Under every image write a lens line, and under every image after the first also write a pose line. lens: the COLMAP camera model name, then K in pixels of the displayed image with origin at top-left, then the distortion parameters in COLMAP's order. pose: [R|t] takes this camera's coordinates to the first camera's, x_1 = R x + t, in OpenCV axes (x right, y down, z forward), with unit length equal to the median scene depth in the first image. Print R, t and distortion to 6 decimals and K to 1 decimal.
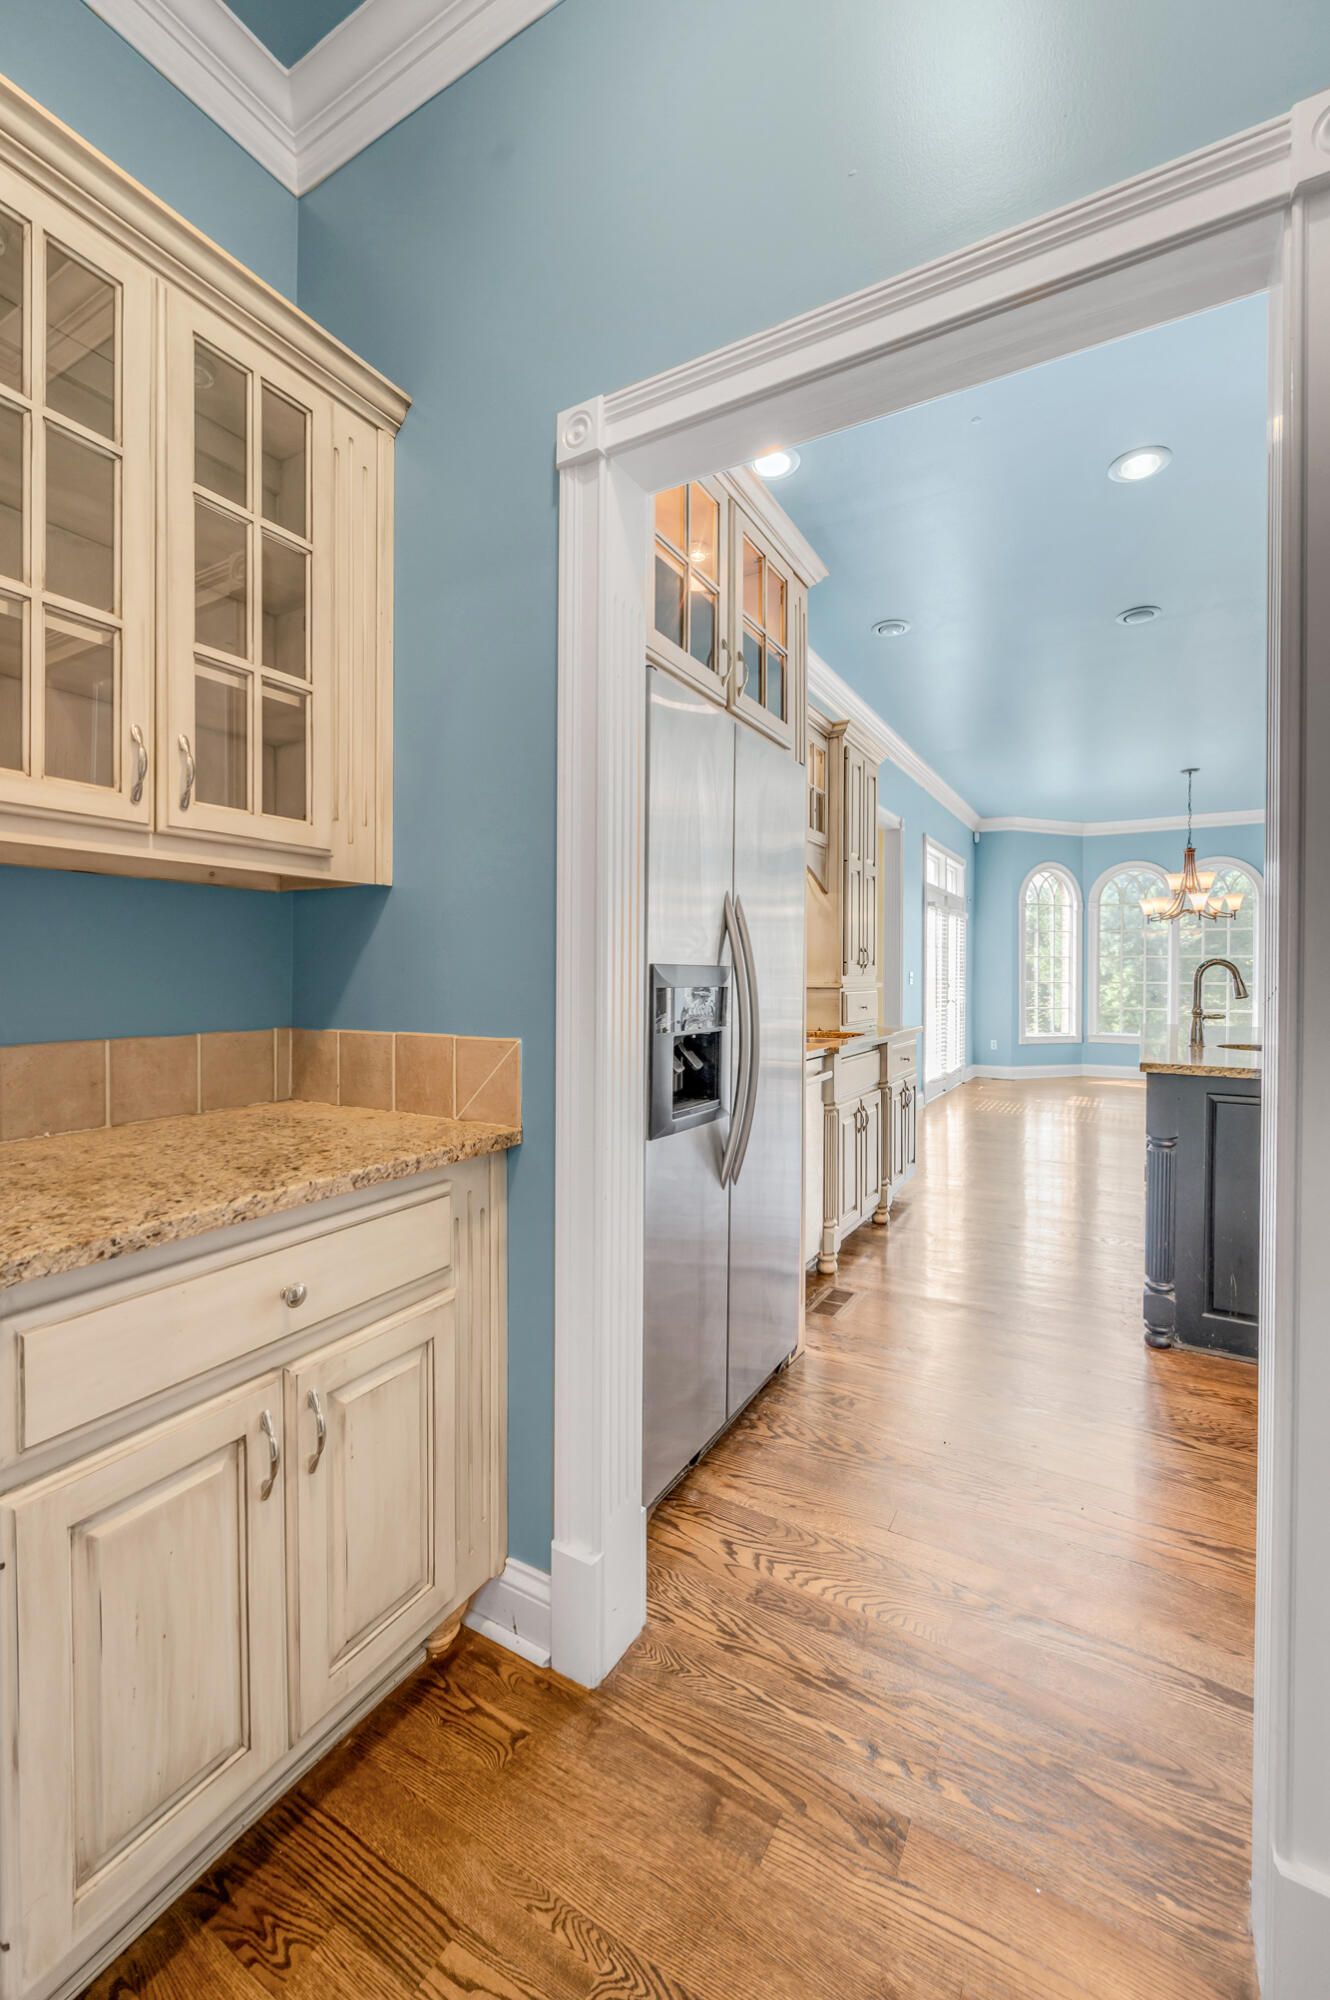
lens RADIAL K [[812.4, 0, 662.7], [0, 812.4, 970.3], [0, 0, 1]] dist [0.017199, -0.000023]
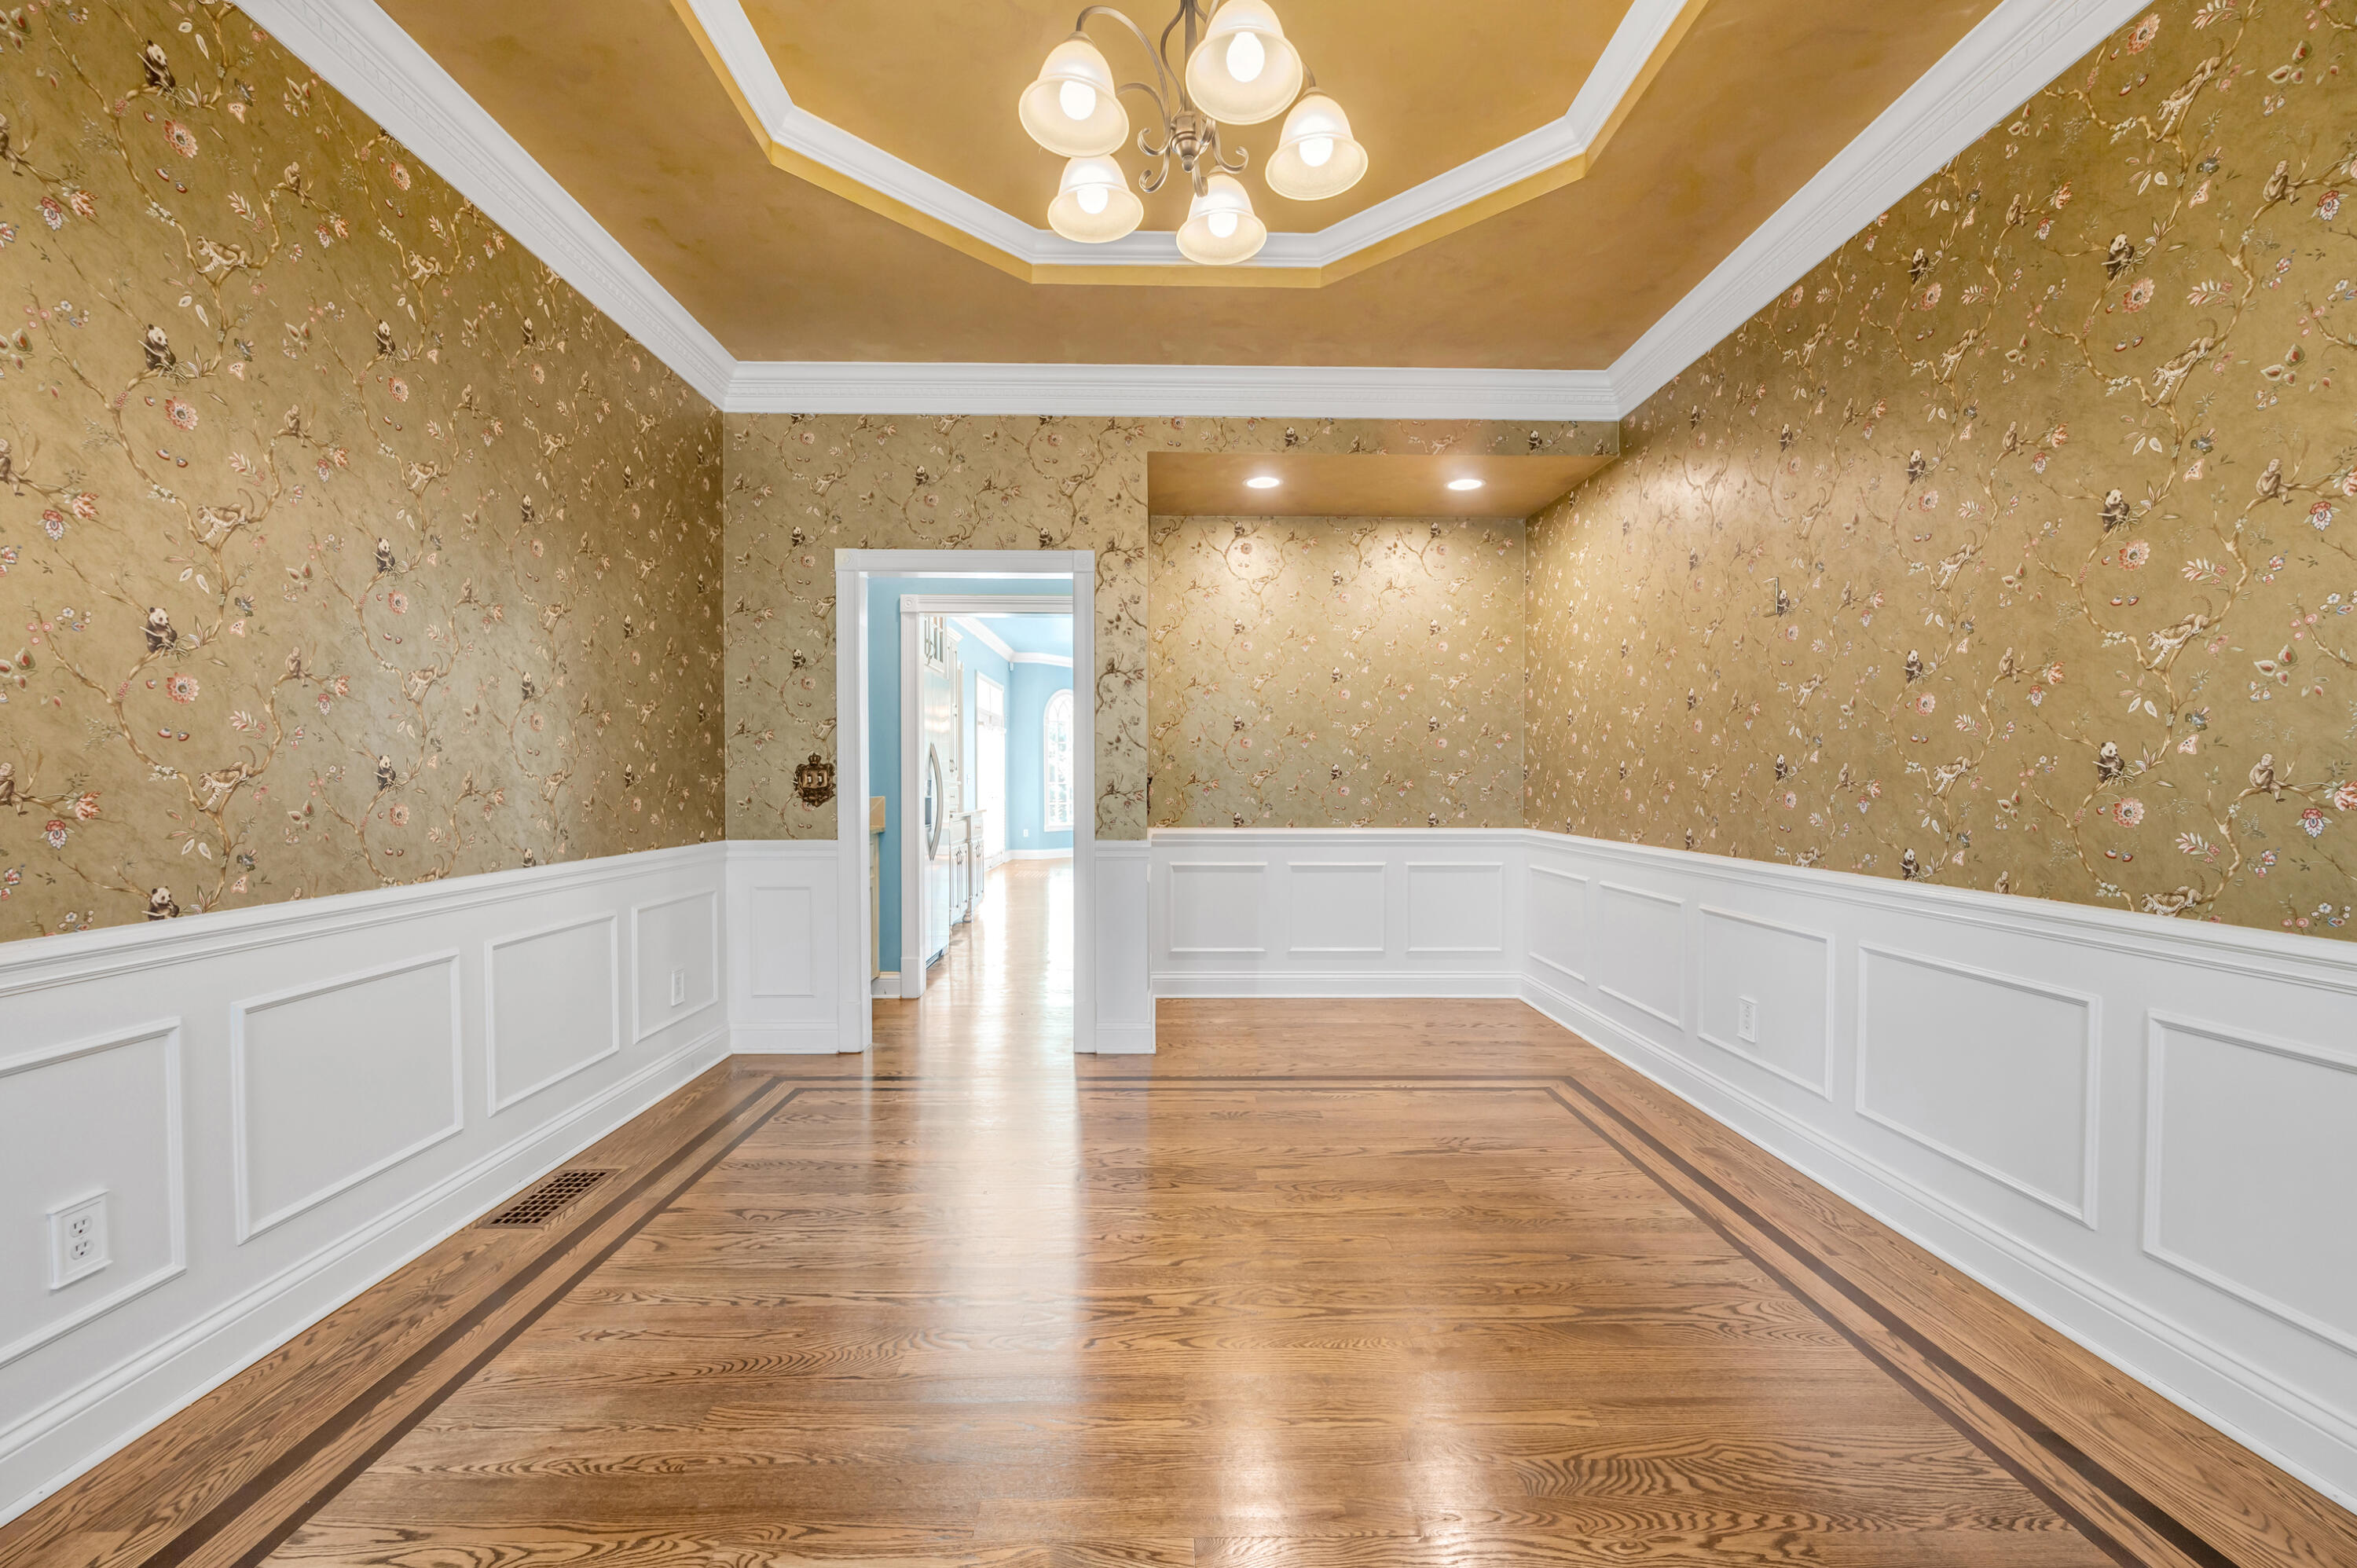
lens RADIAL K [[956.2, 0, 1171.1], [0, 956.2, 778.1], [0, 0, 1]] dist [-0.000878, -0.000190]
pose [[0.857166, -0.009633, 0.514949, -0.203777], [0.007131, 0.999951, 0.006834, -0.000548], [-0.514990, -0.002186, 0.857193, -0.482204]]
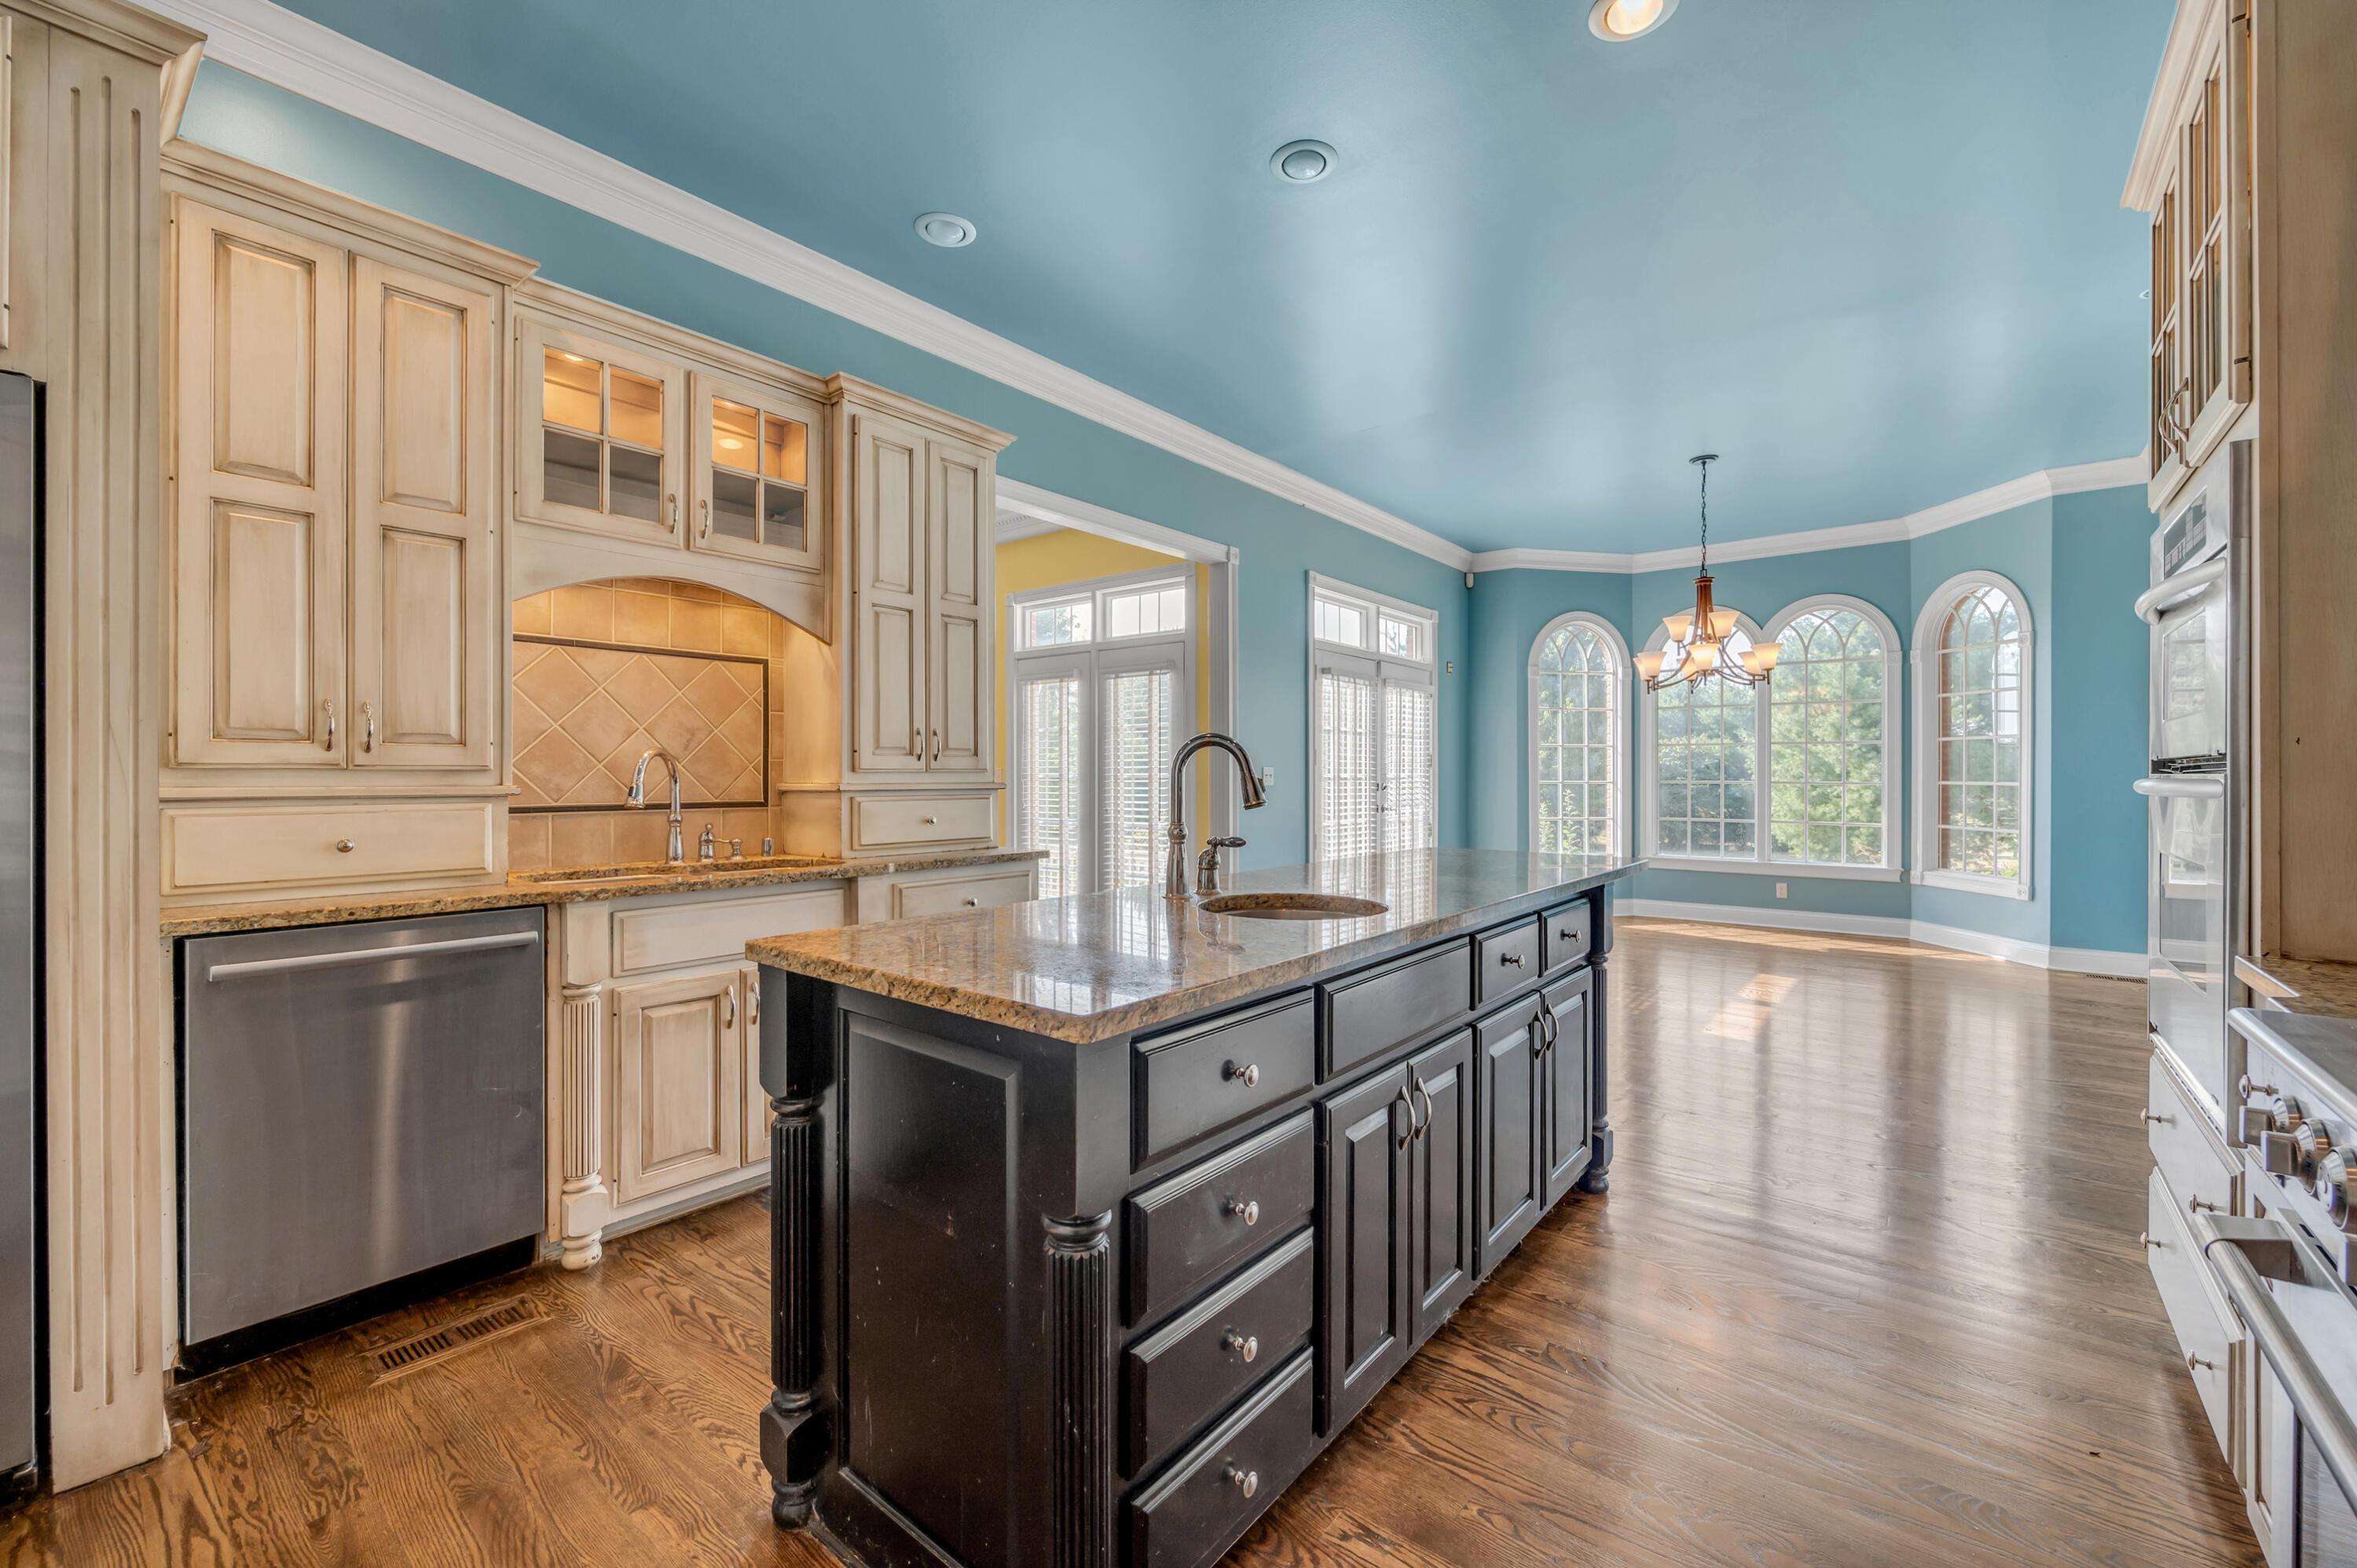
lens RADIAL K [[956.2, 0, 1171.1], [0, 956.2, 778.1], [0, 0, 1]] dist [-0.000878, -0.000190]
pose [[0.986962, -0.008823, -0.160714, 0.336828], [0.009572, 0.999947, 0.003887, 0.005249], [0.160671, -0.005375, 0.986993, 0.169533]]
